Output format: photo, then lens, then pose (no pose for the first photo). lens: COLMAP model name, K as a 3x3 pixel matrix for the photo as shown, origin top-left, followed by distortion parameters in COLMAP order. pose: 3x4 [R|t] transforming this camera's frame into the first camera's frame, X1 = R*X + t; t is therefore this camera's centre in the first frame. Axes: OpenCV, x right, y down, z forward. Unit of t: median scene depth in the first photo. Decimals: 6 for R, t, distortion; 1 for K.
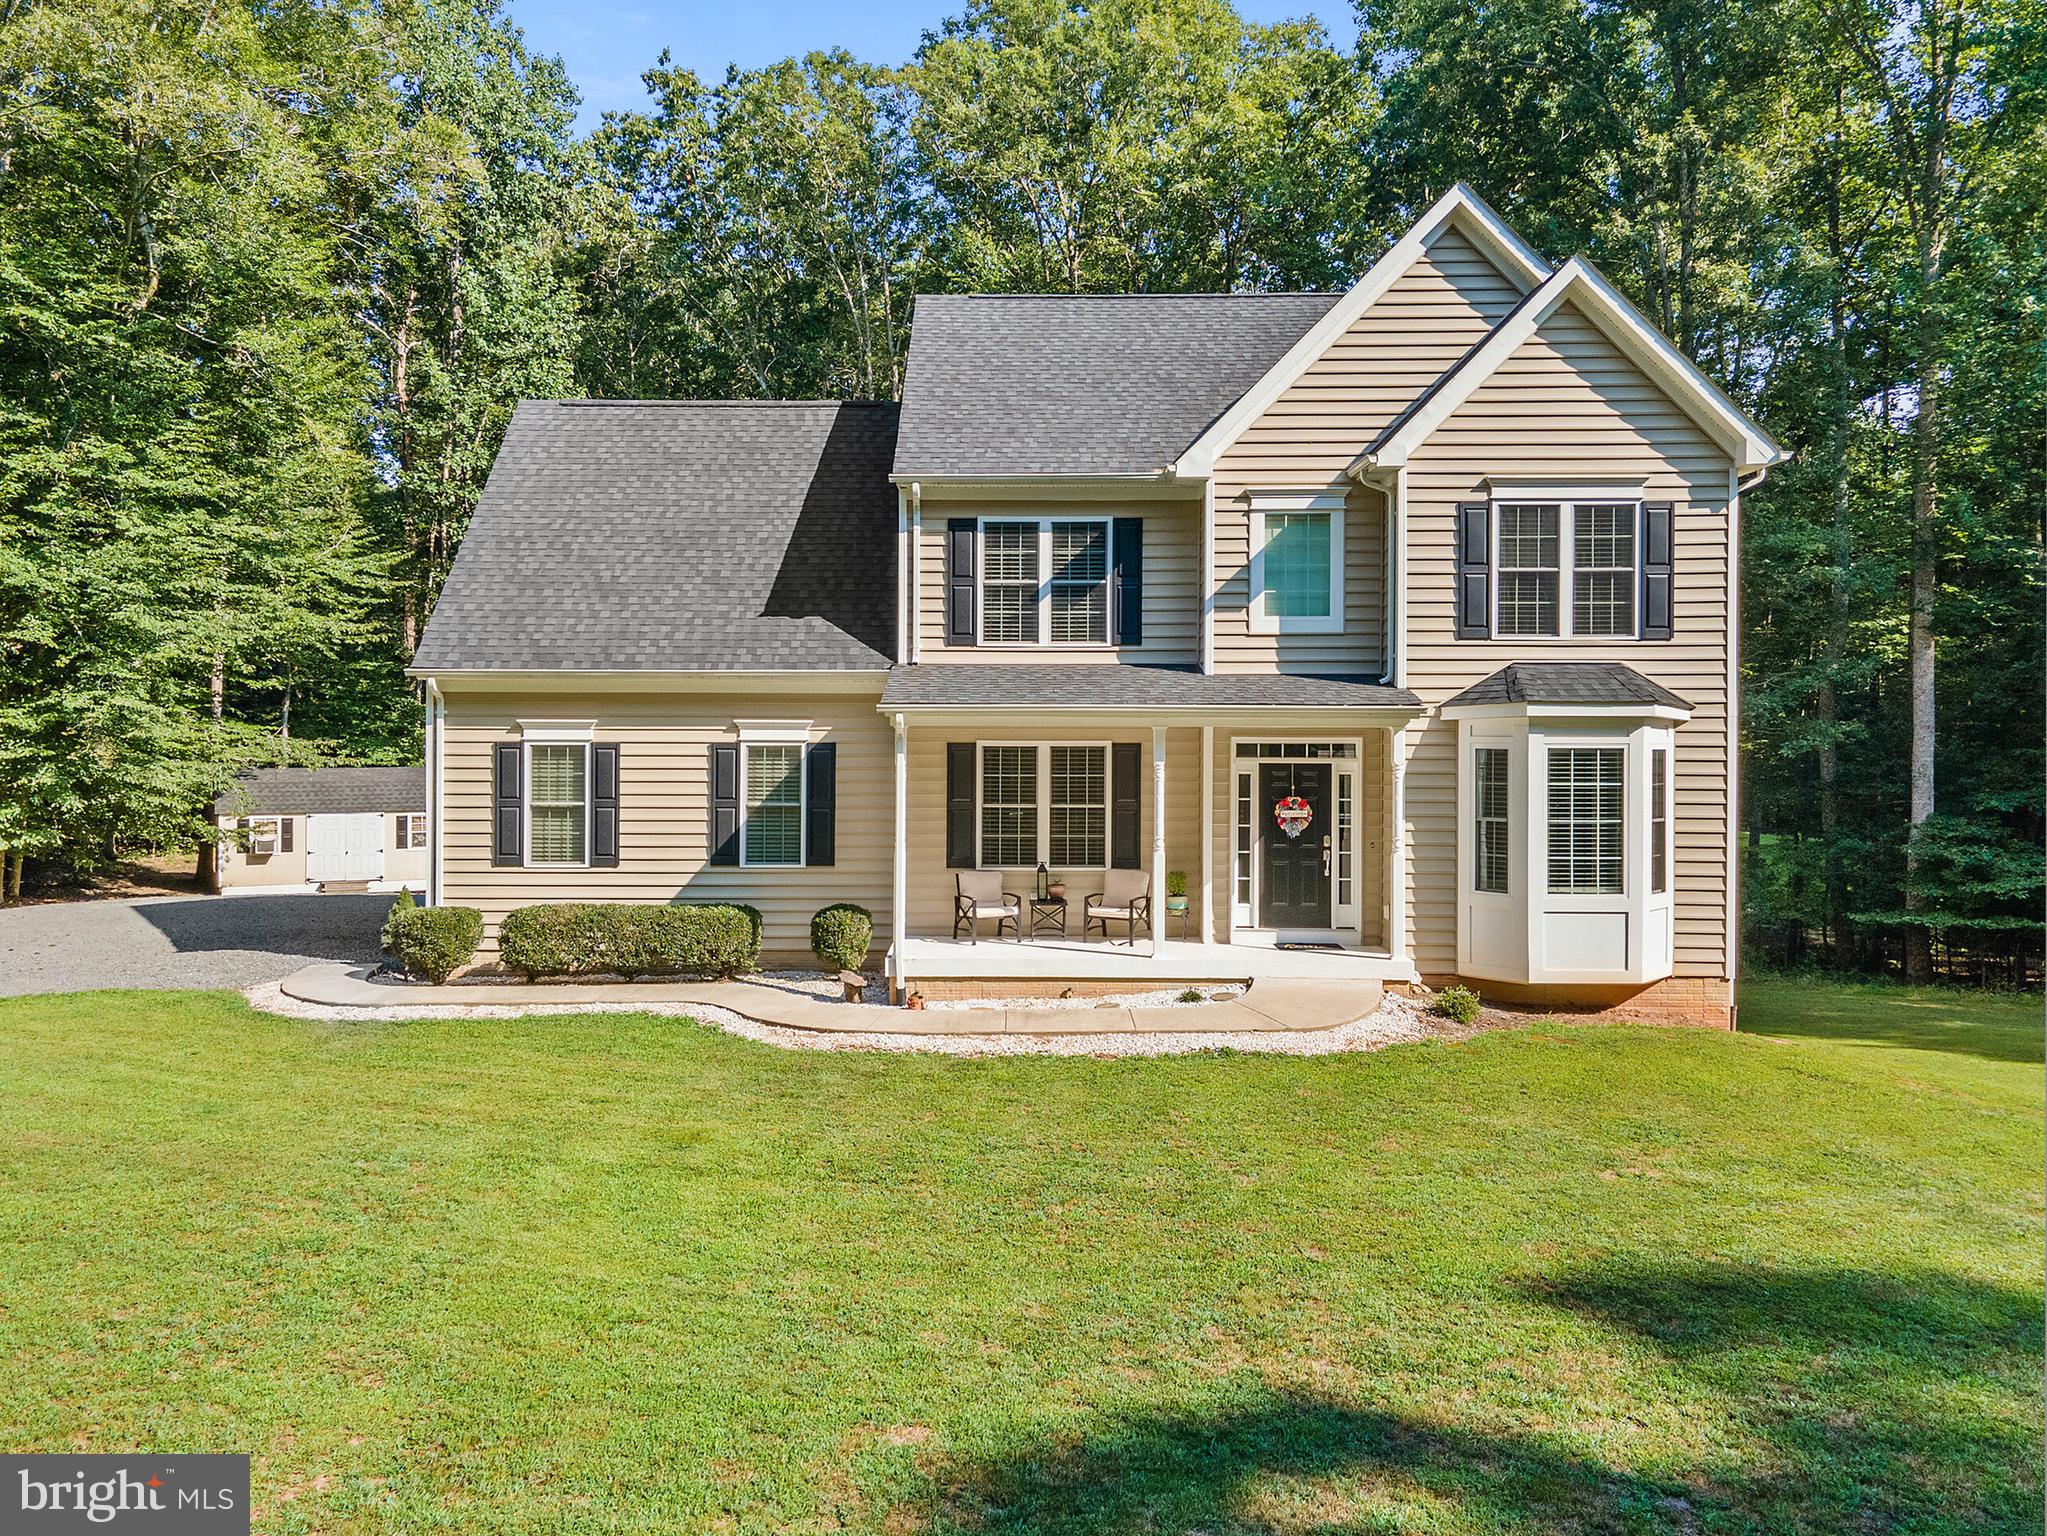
lens RADIAL K [[1511.5, 0, 1021.6], [0, 1511.5, 700.6], [0, 0, 1]] dist [0.043531, 0.001468]
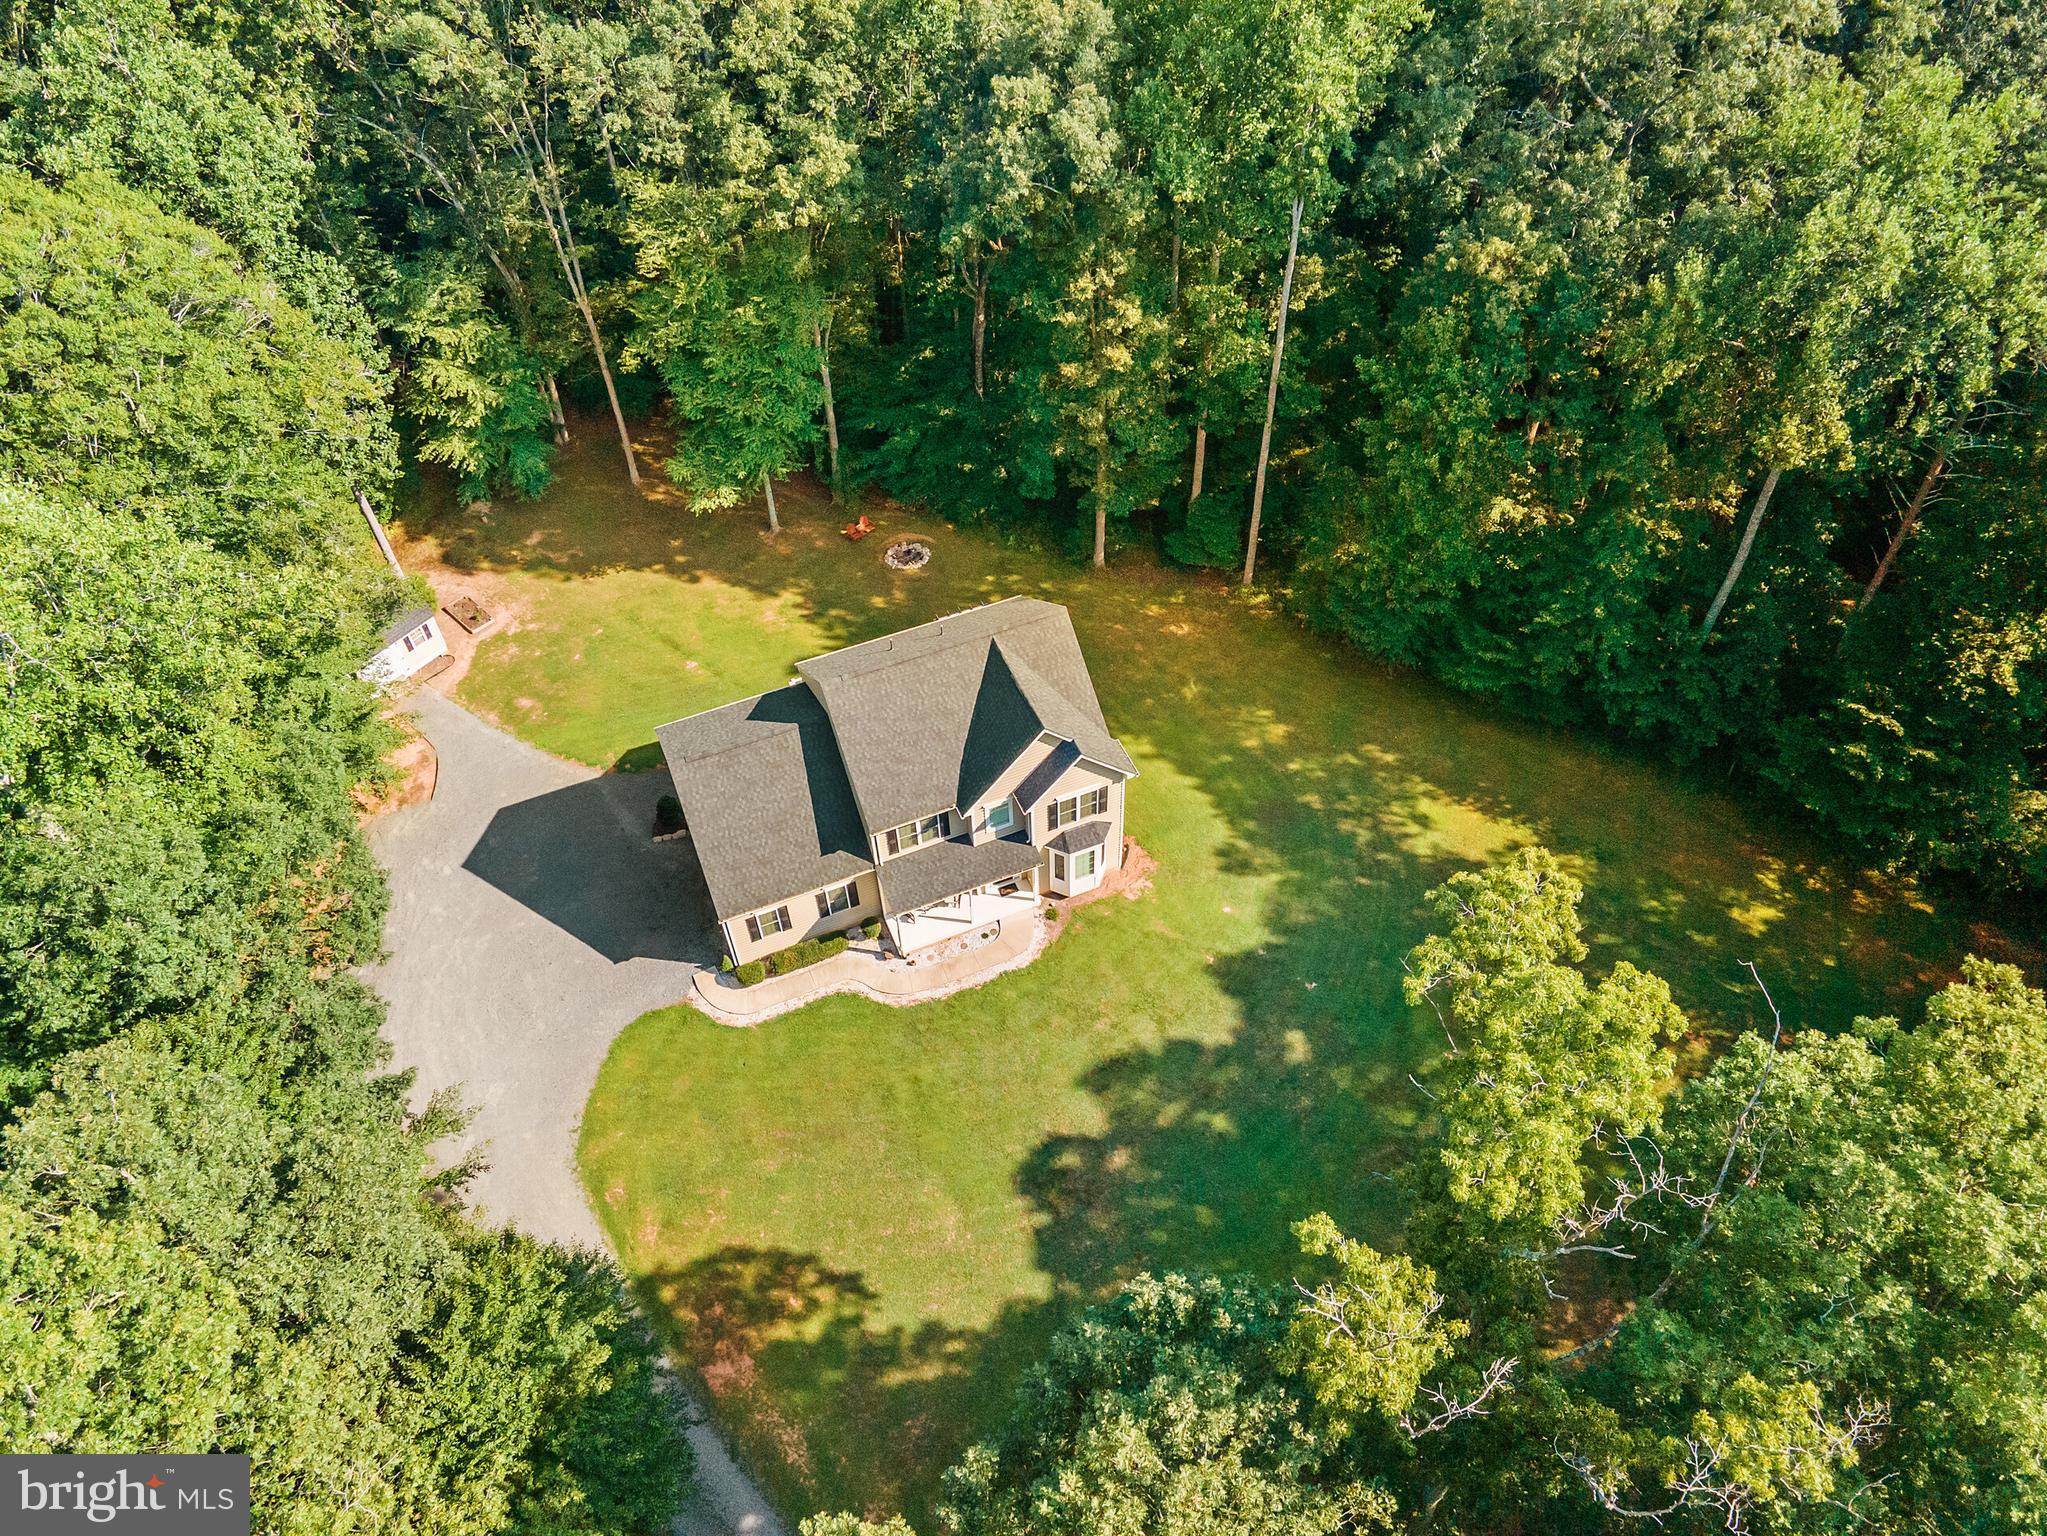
lens RADIAL K [[1476.9, 0, 1023.5], [0, 1476.9, 768.0], [0, 0, 1]] dist [0.054389, 0.001922]
pose [[0.918735, -0.317784, 0.234393, -0.453122], [0.016153, 0.623336, 0.781788, -2.513729], [-0.394545, -0.714469, 0.577813, -0.701468]]
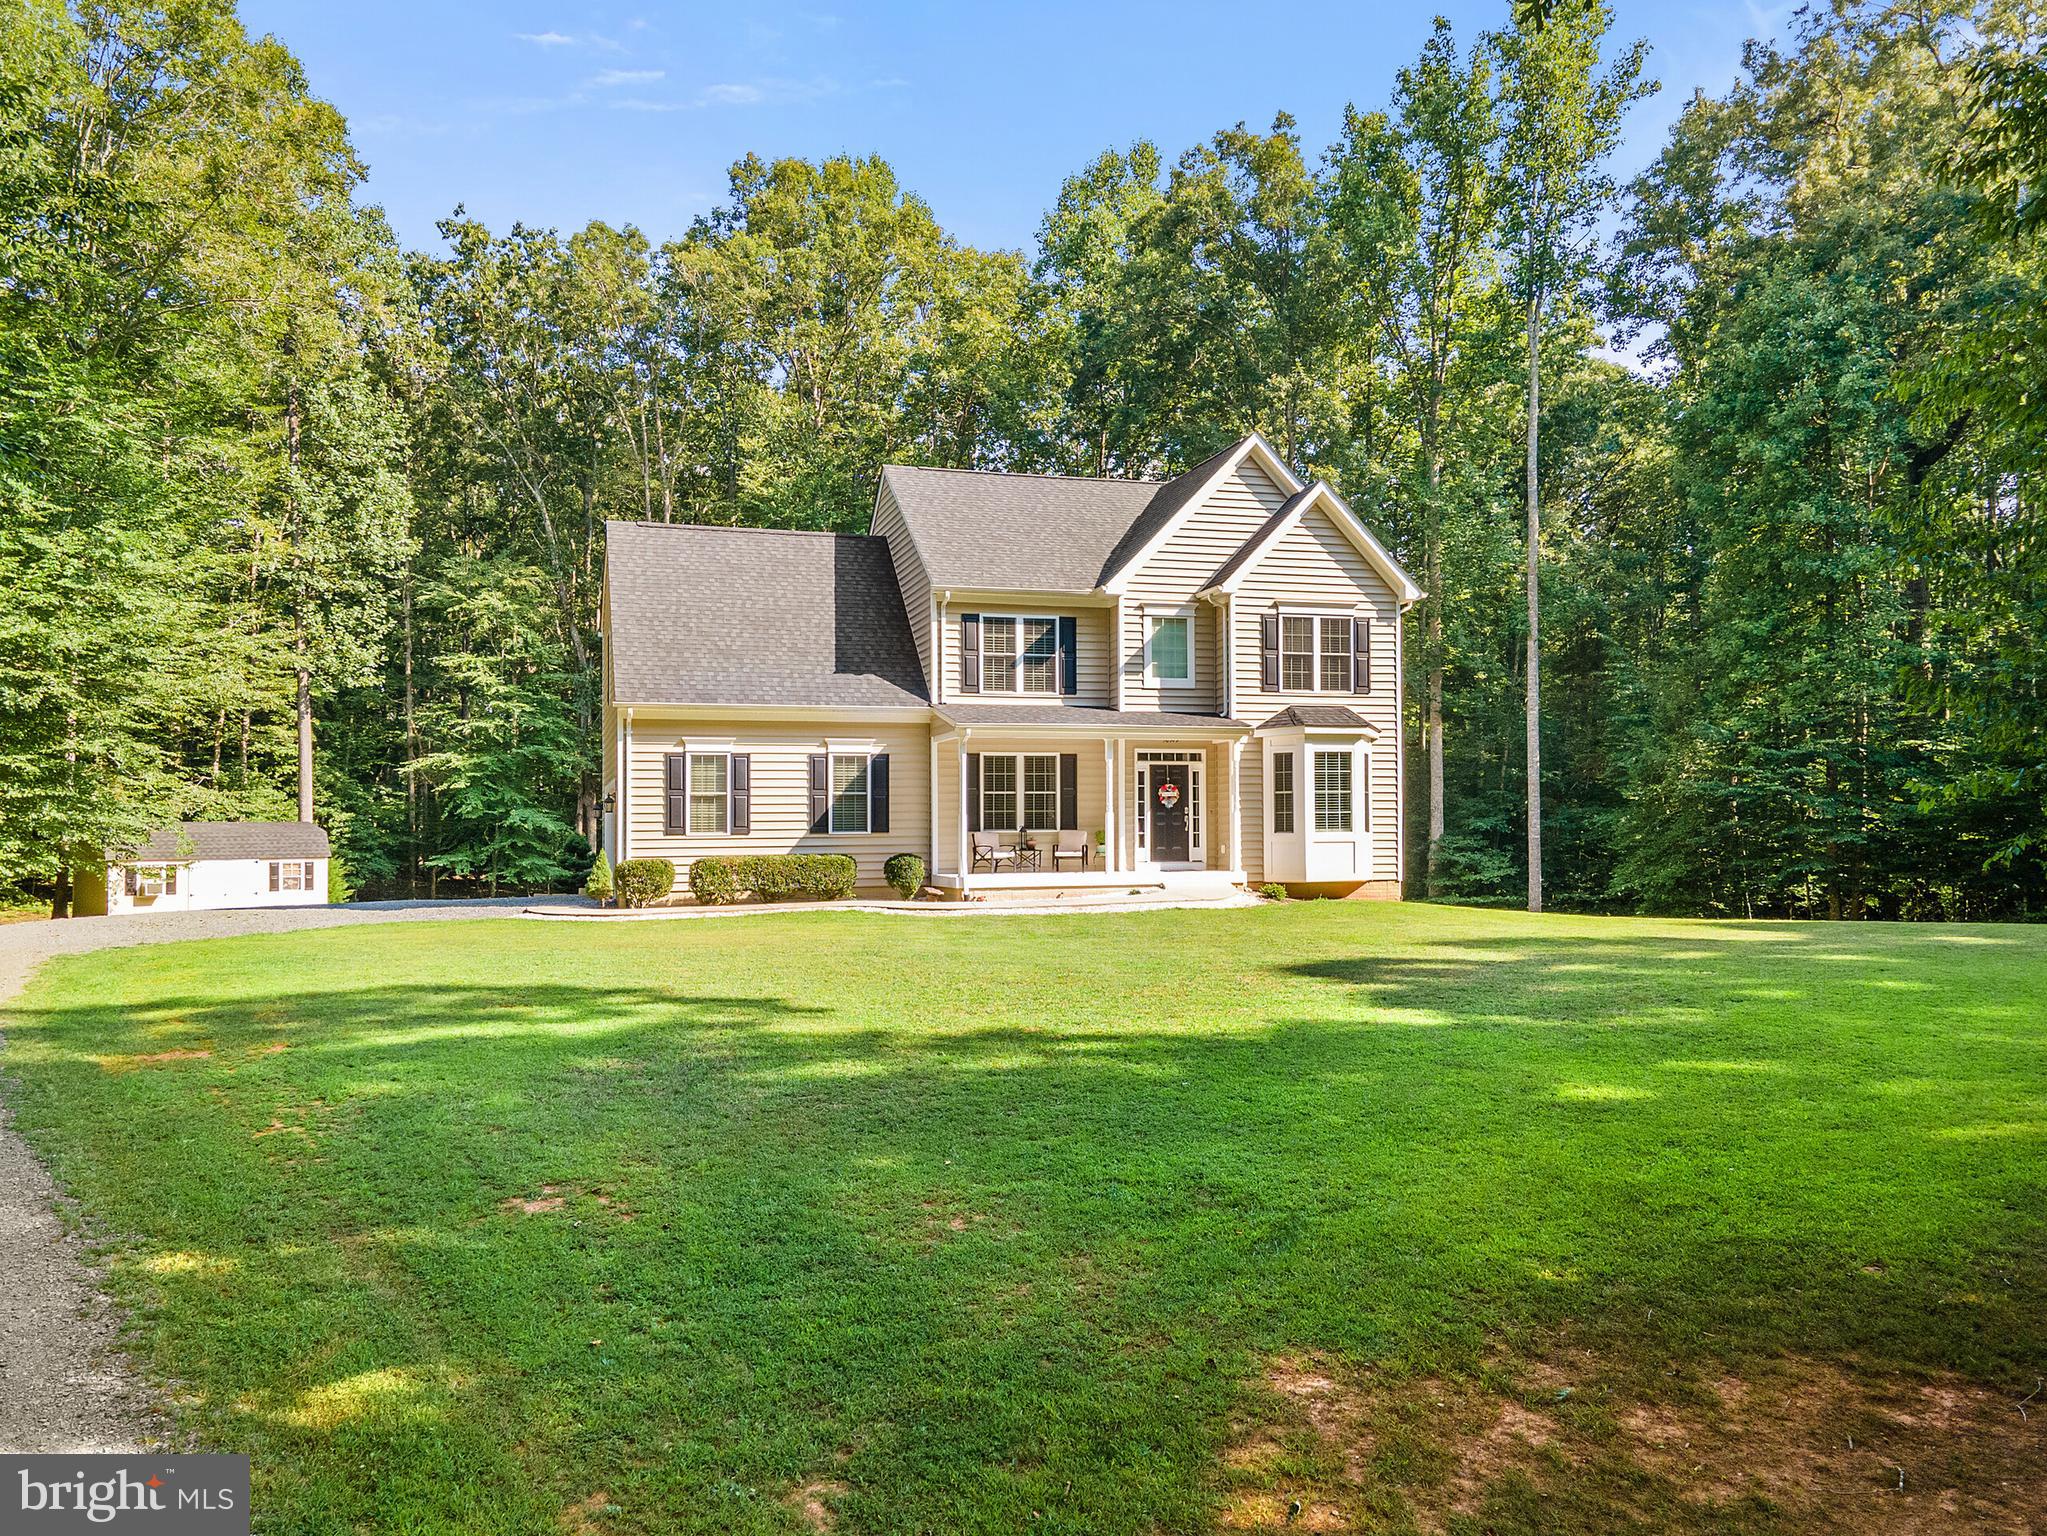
lens RADIAL K [[1476.9, 0, 1023.5], [0, 1476.9, 768.0], [0, 0, 1]] dist [0.054389, 0.001922]
pose [[0.952564, 0.002126, 0.304332, -0.476223], [0.006903, 0.999567, -0.028589, 0.090971], [-0.304261, 0.029333, 0.952137, -0.523152]]
